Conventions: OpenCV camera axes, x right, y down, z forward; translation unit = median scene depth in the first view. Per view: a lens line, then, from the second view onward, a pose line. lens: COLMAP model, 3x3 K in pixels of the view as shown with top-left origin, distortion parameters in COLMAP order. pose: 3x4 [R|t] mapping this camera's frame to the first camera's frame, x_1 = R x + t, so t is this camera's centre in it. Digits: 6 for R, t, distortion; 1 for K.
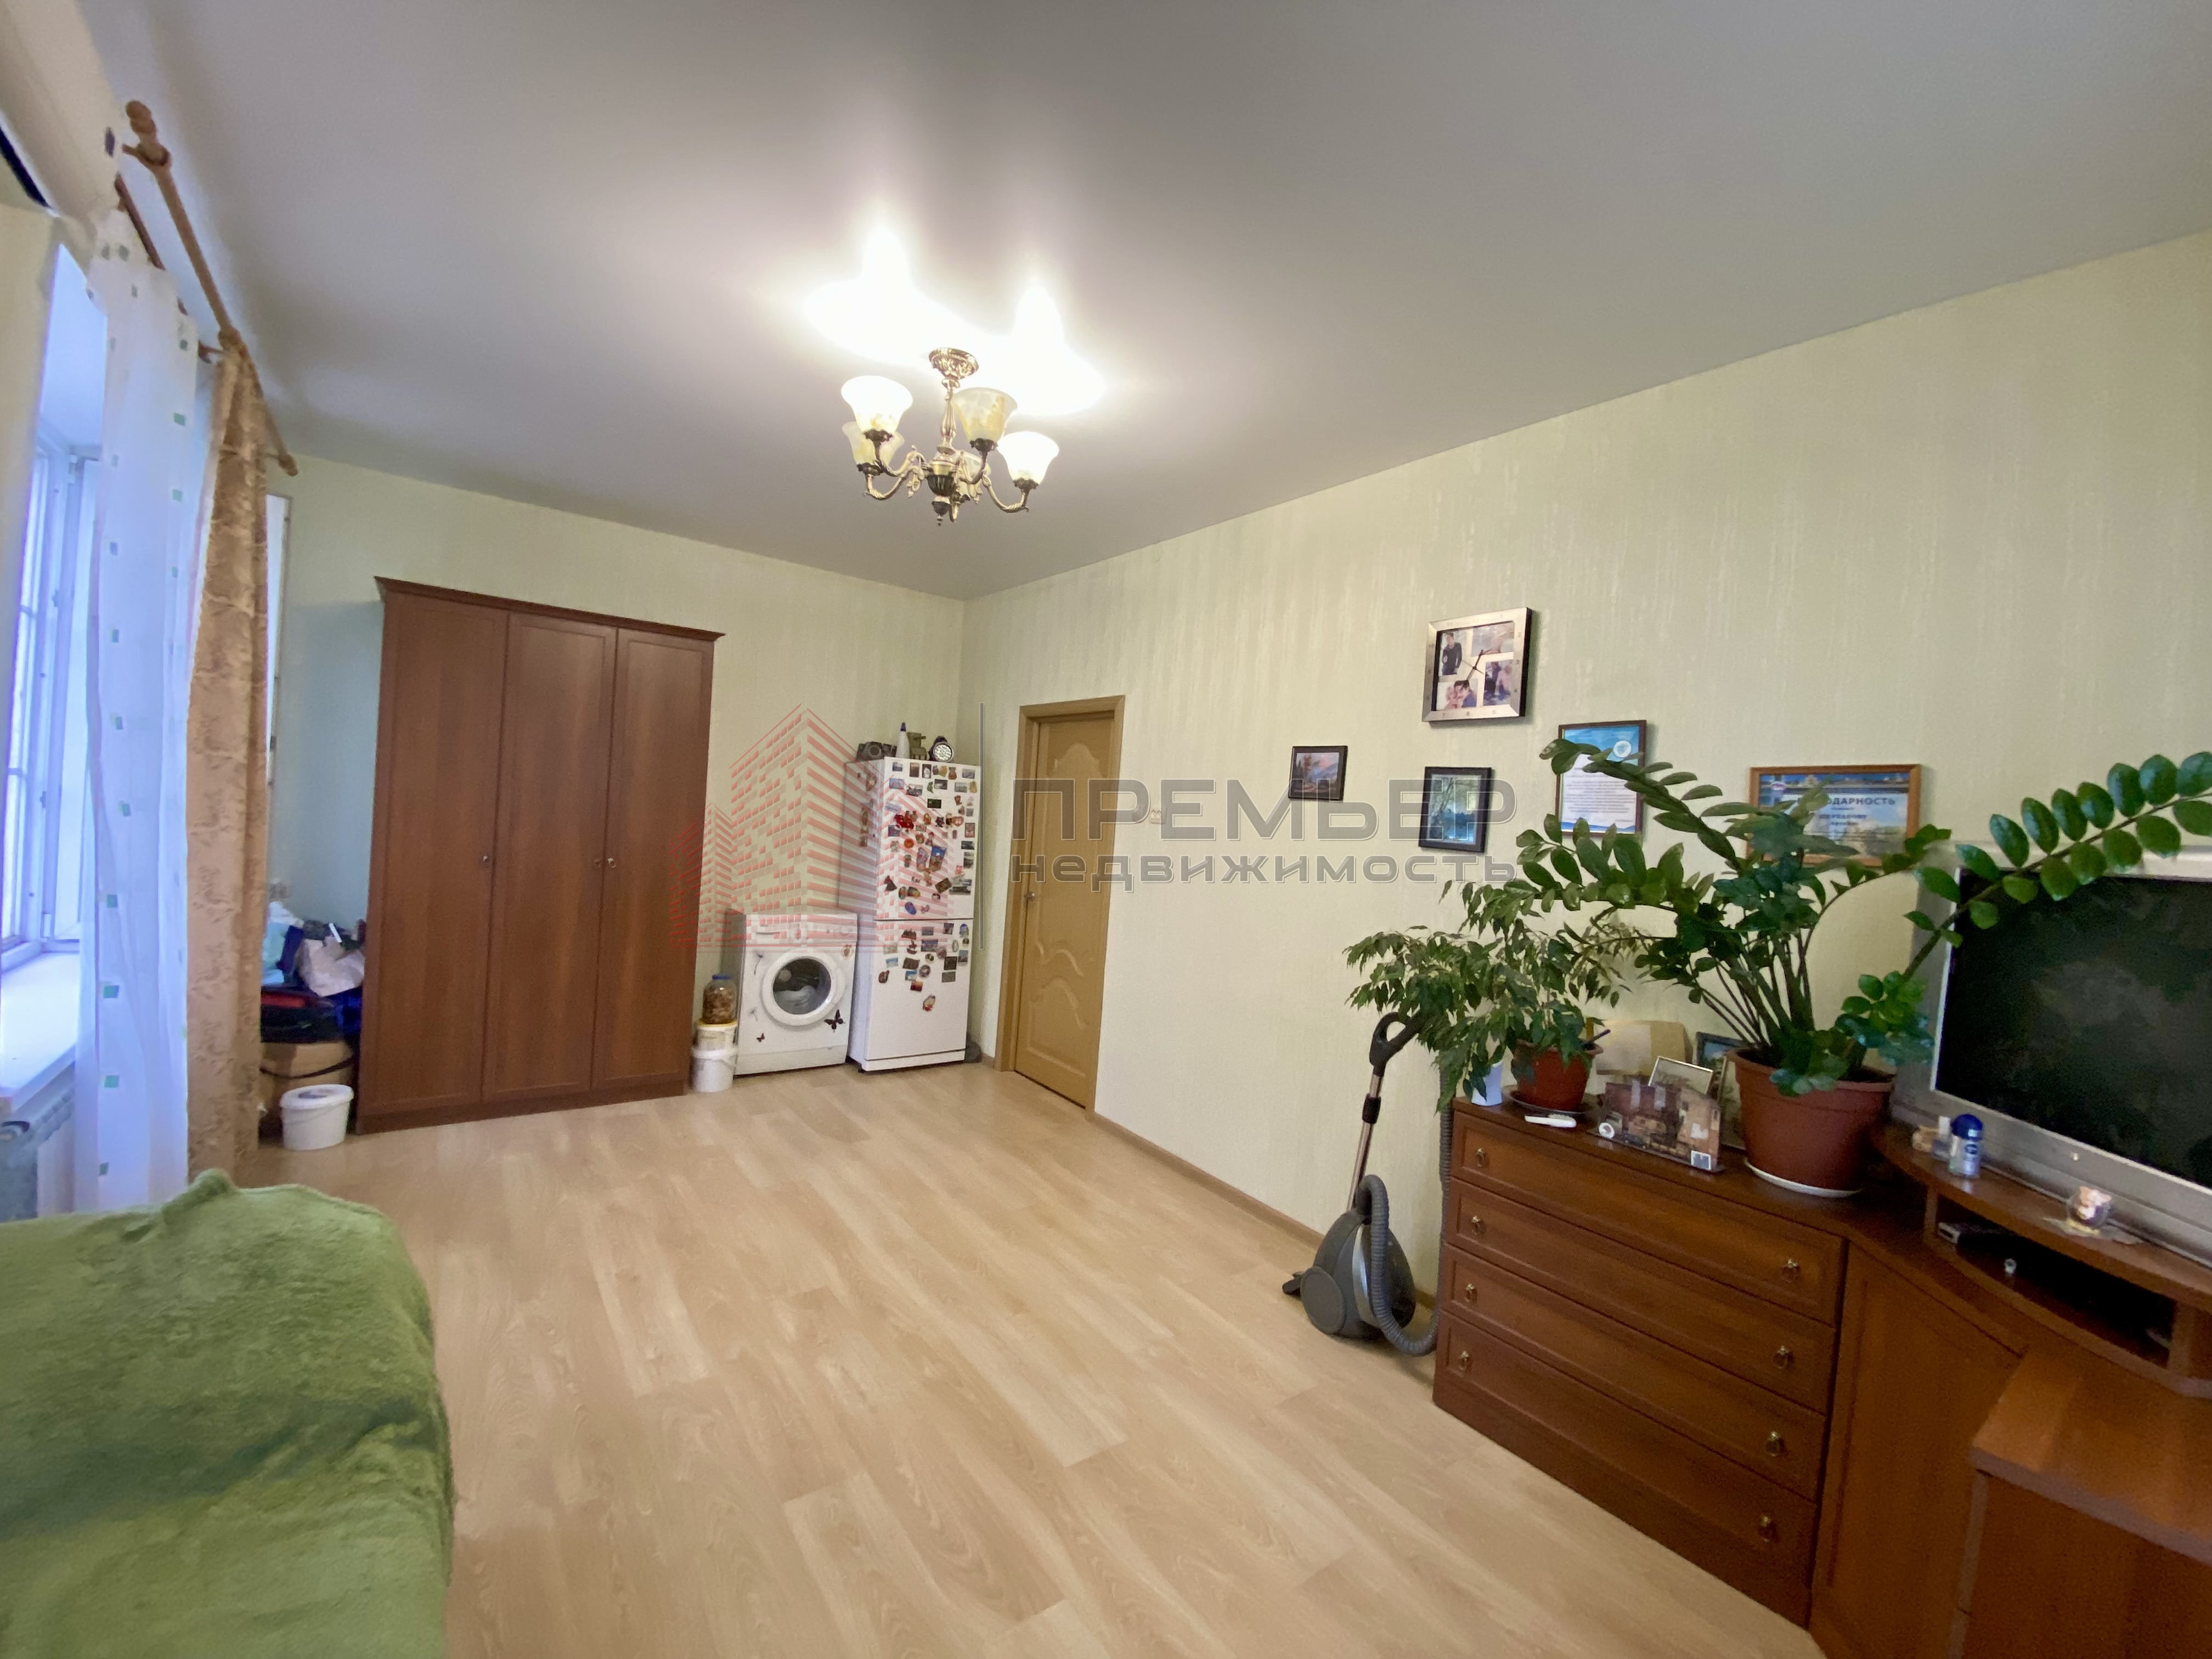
lens RADIAL K [[896.1, 0, 1094.6], [0, 896.1, 827.6], [0, 0, 1]] dist [0.031445, -0.024506]
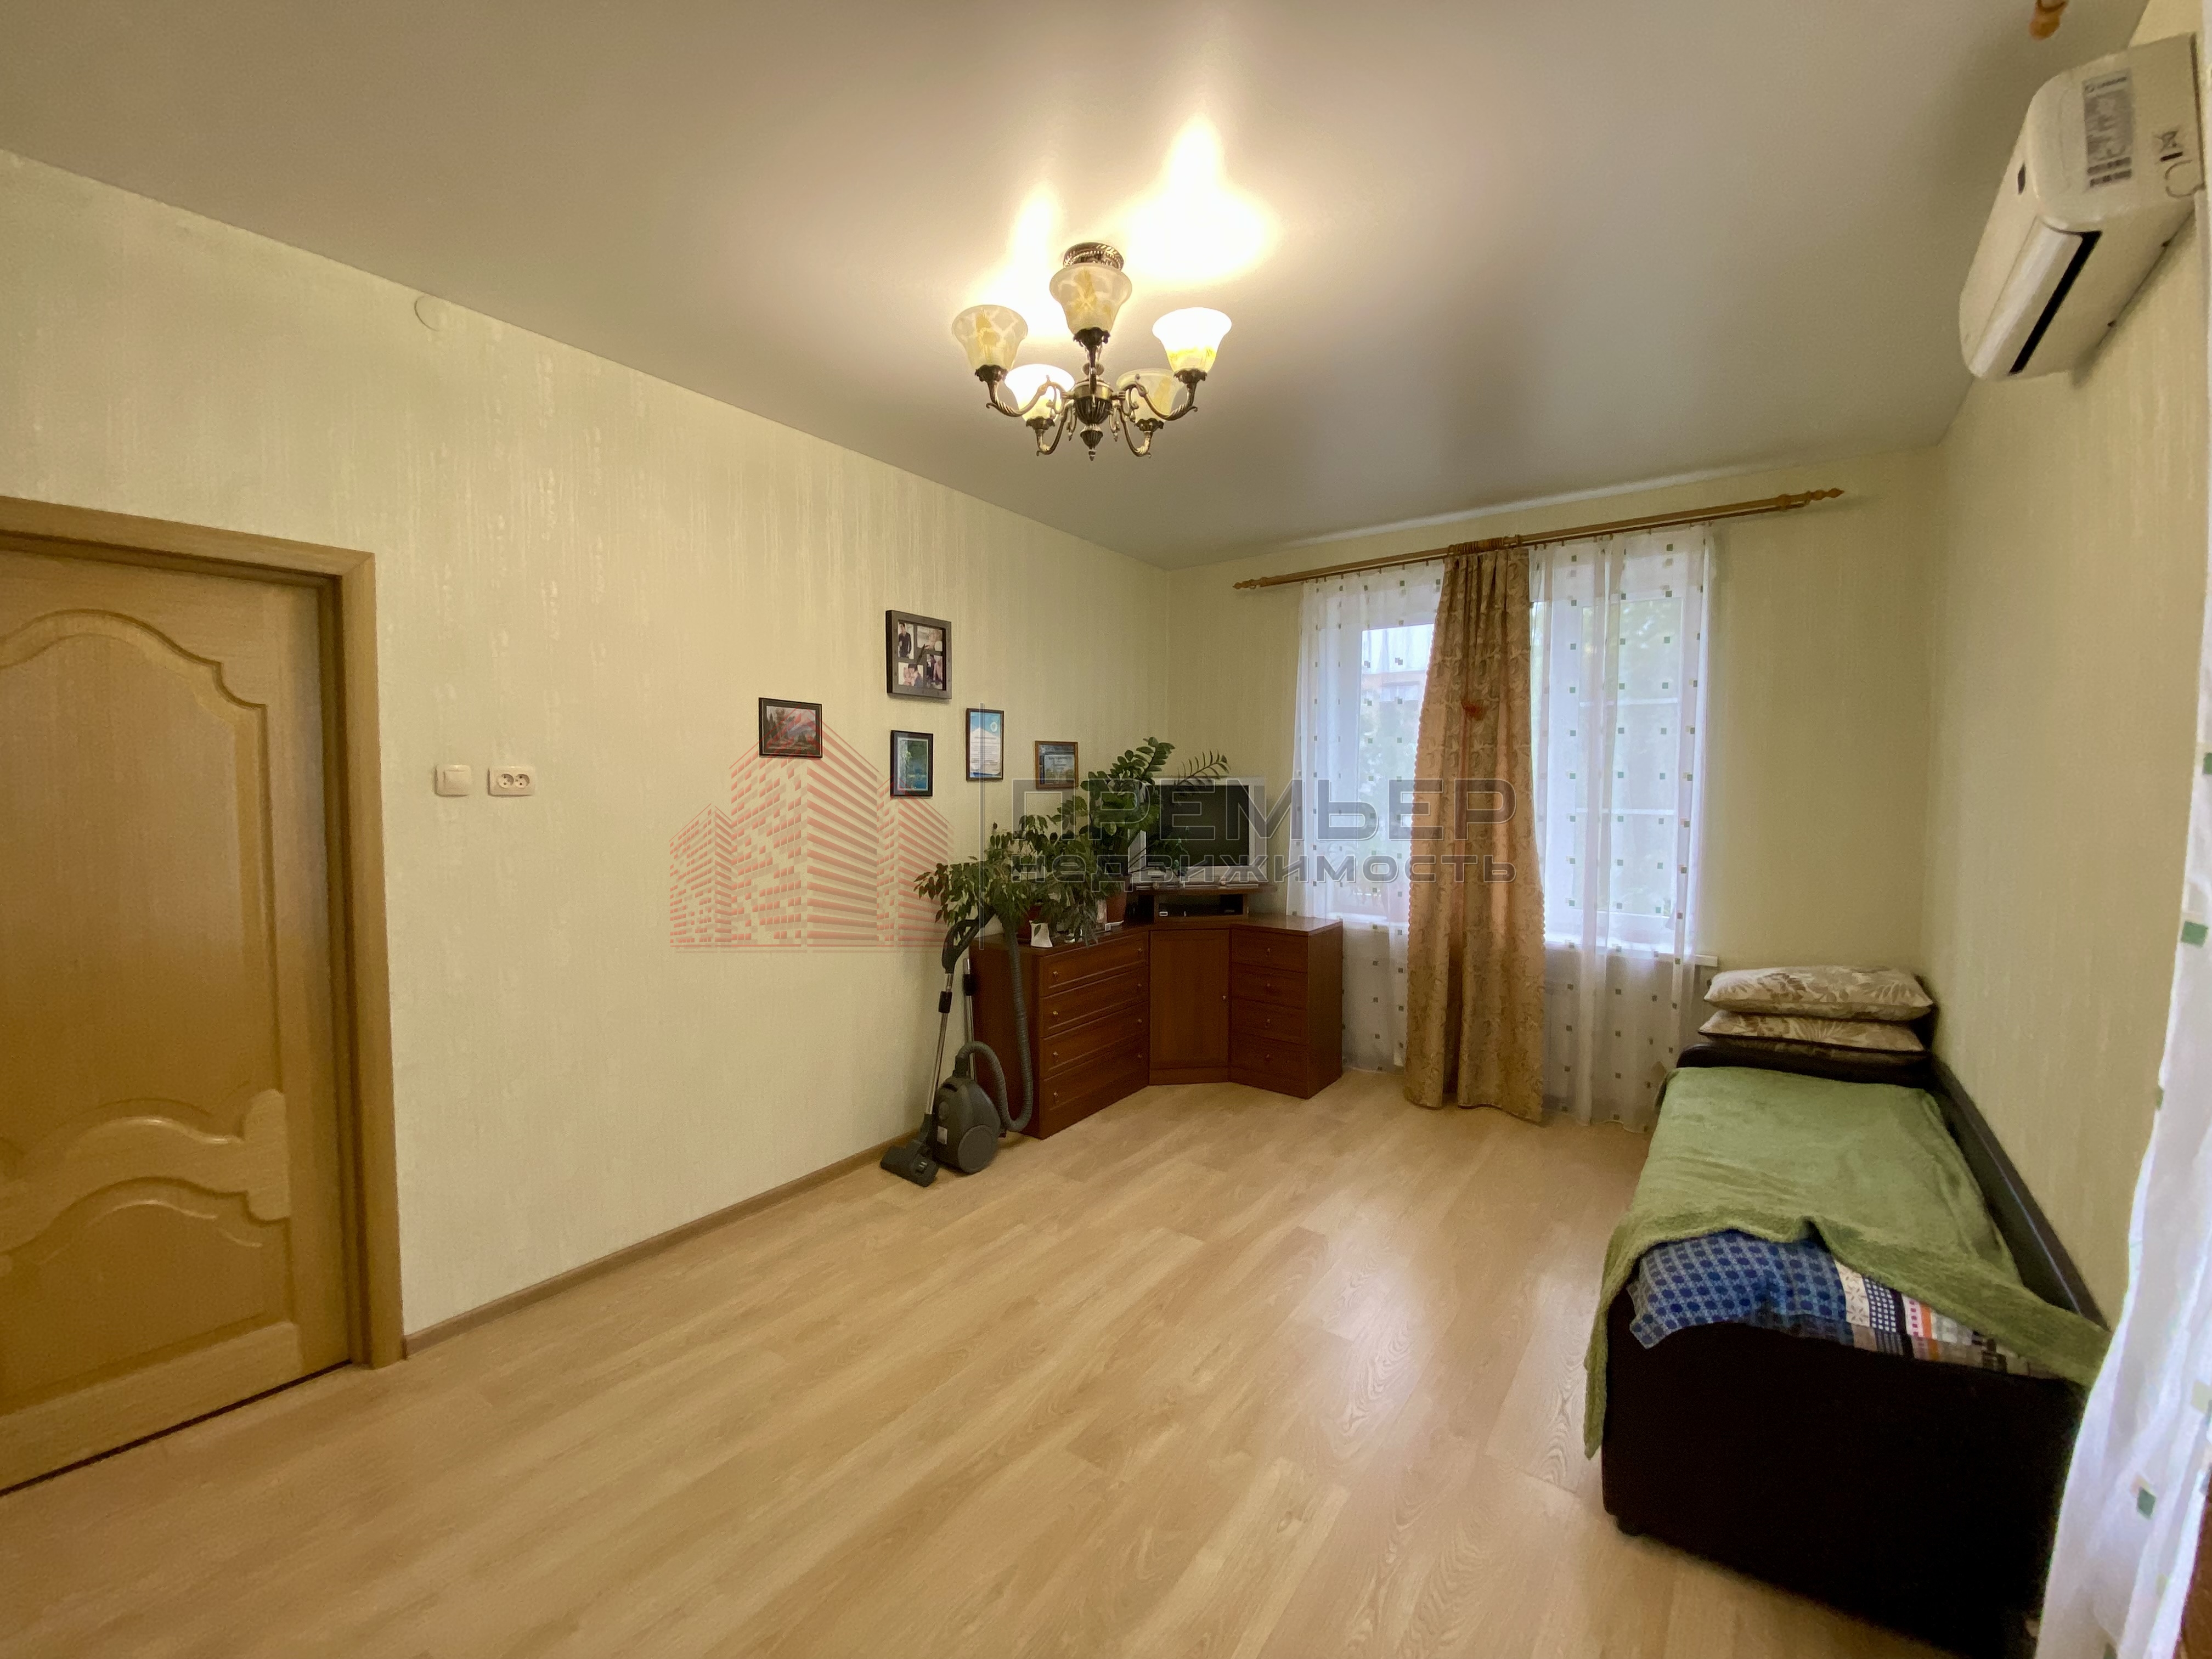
lens RADIAL K [[896.1, 0, 1094.6], [0, 896.1, 827.6], [0, 0, 1]] dist [0.031445, -0.024506]
pose [[-0.297396, -0.115091, 0.947792, -0.970109], [-0.012416, 0.993090, 0.116696, -0.089678], [-0.954673, 0.022937, -0.296770, 1.210369]]
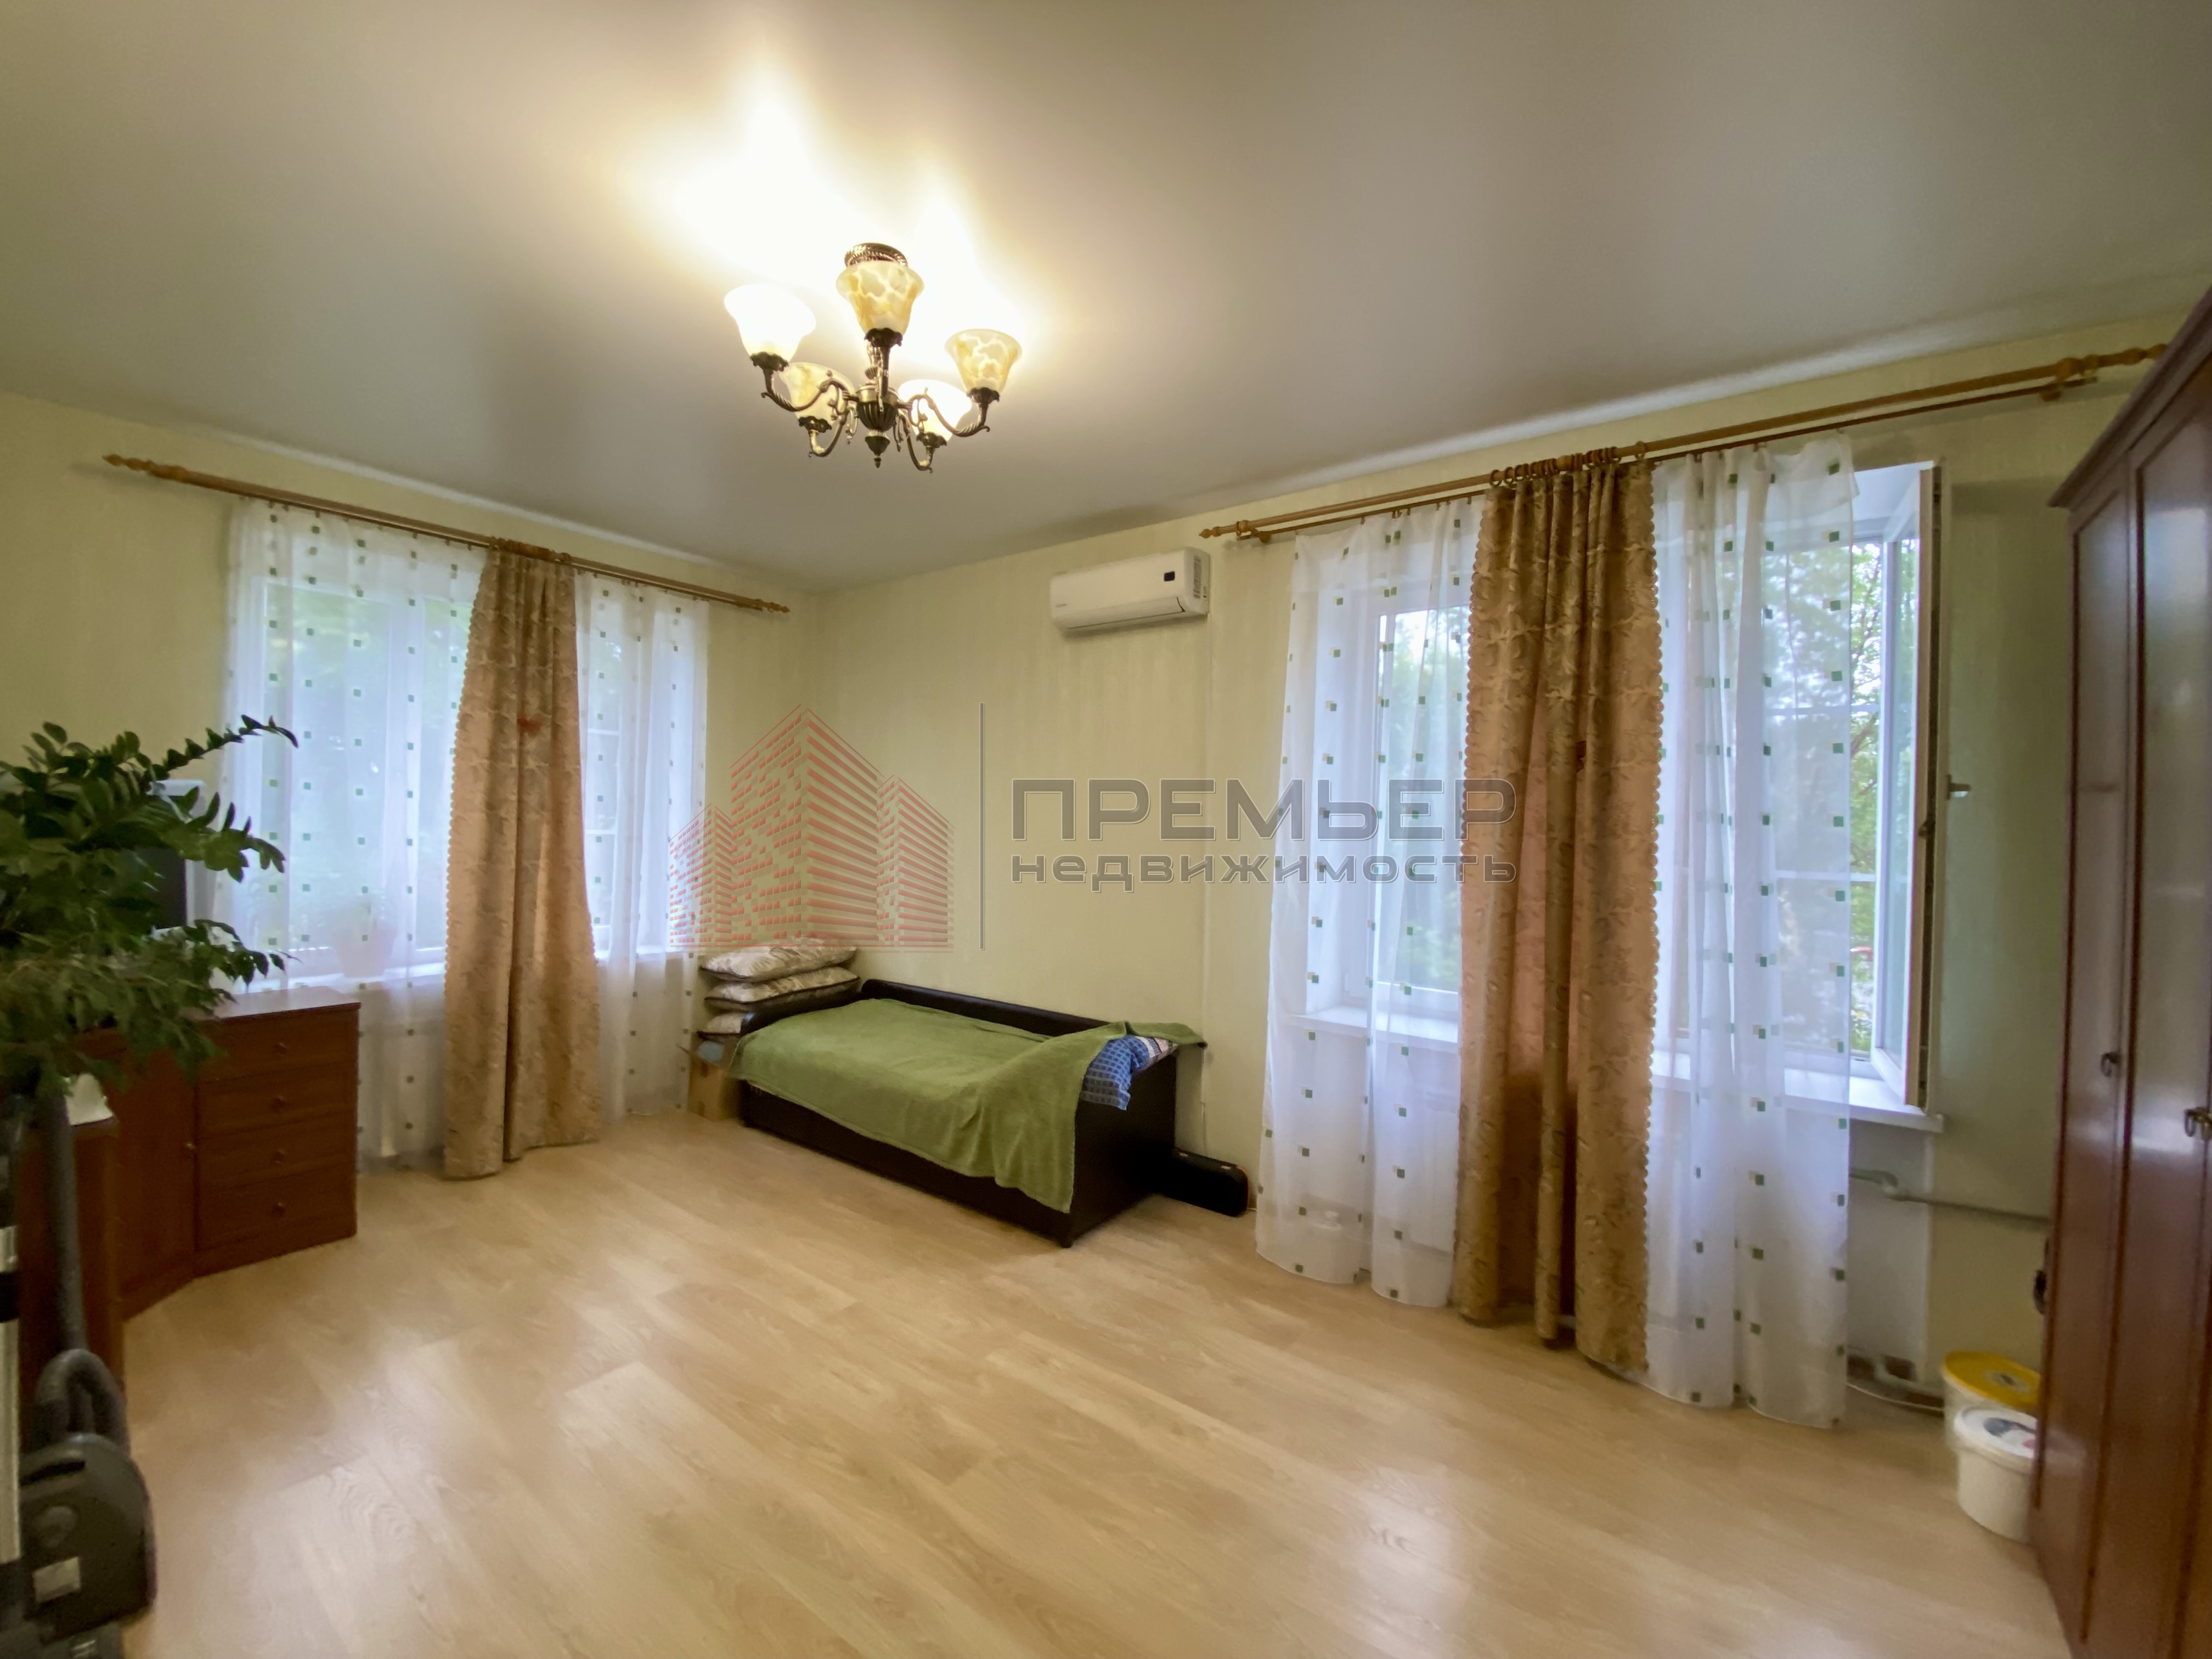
lens RADIAL K [[892.2, 0, 1102.2], [0, 892.2, 827.9], [0, 0, 1]] dist [0.027755, -0.024340]
pose [[-0.950003, -0.090249, -0.298915, -0.152976], [-0.092603, 0.995683, -0.006311, -0.030304], [0.298194, 0.021685, -0.954259, 1.754157]]
